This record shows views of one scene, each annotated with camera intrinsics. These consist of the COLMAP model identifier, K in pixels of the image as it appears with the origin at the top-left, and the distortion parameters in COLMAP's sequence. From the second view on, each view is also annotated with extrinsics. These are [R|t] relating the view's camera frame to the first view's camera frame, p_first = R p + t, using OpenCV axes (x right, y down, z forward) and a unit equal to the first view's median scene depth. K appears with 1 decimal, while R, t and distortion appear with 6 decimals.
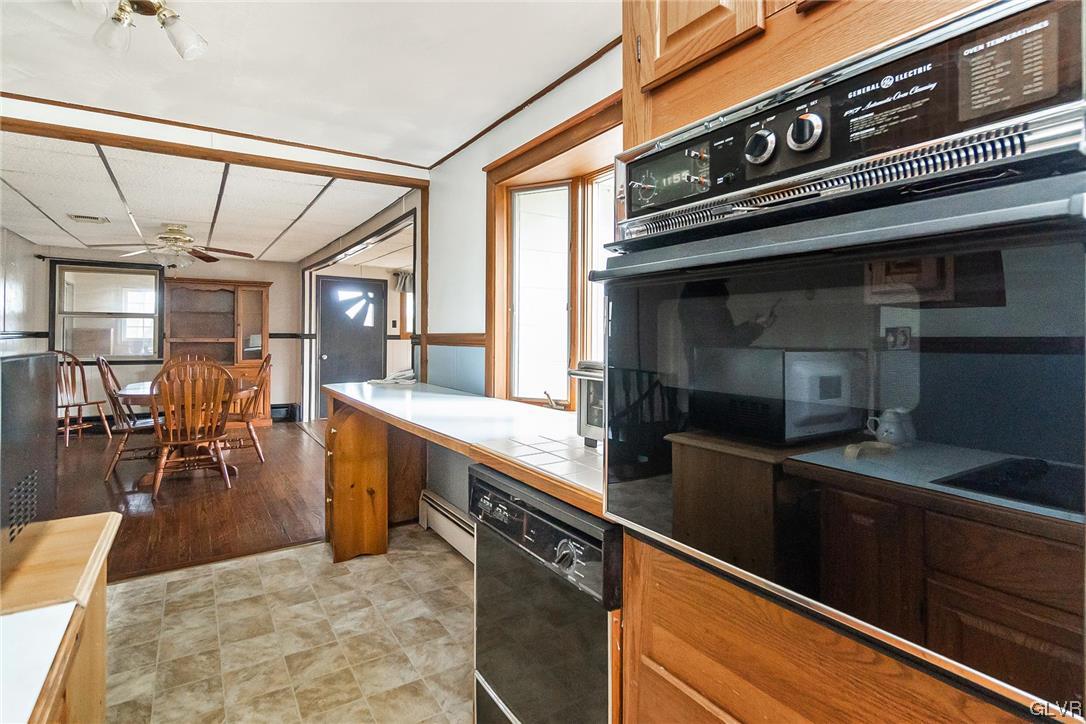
lens RADIAL K [[536.4, 0, 532.1], [0, 536.4, 332.1], [0, 0, 1]] dist [0.001283, 0.000199]
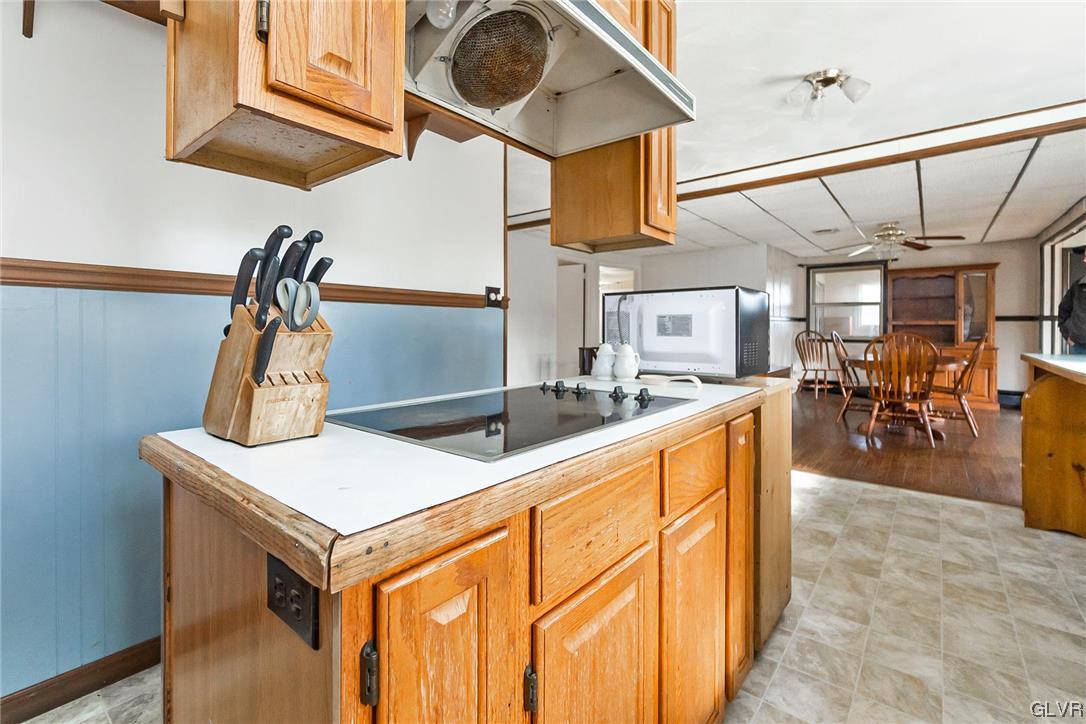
lens RADIAL K [[482.5, 0, 547.3], [0, 482.5, 328.0], [0, 0, 1]] dist [-0.002963, -0.000416]
pose [[0.321733, -0.002448, -0.946827, 0.106519], [0.003598, 0.999993, -0.001363, 0.033095], [0.946824, -0.002969, 0.321740, -0.069885]]
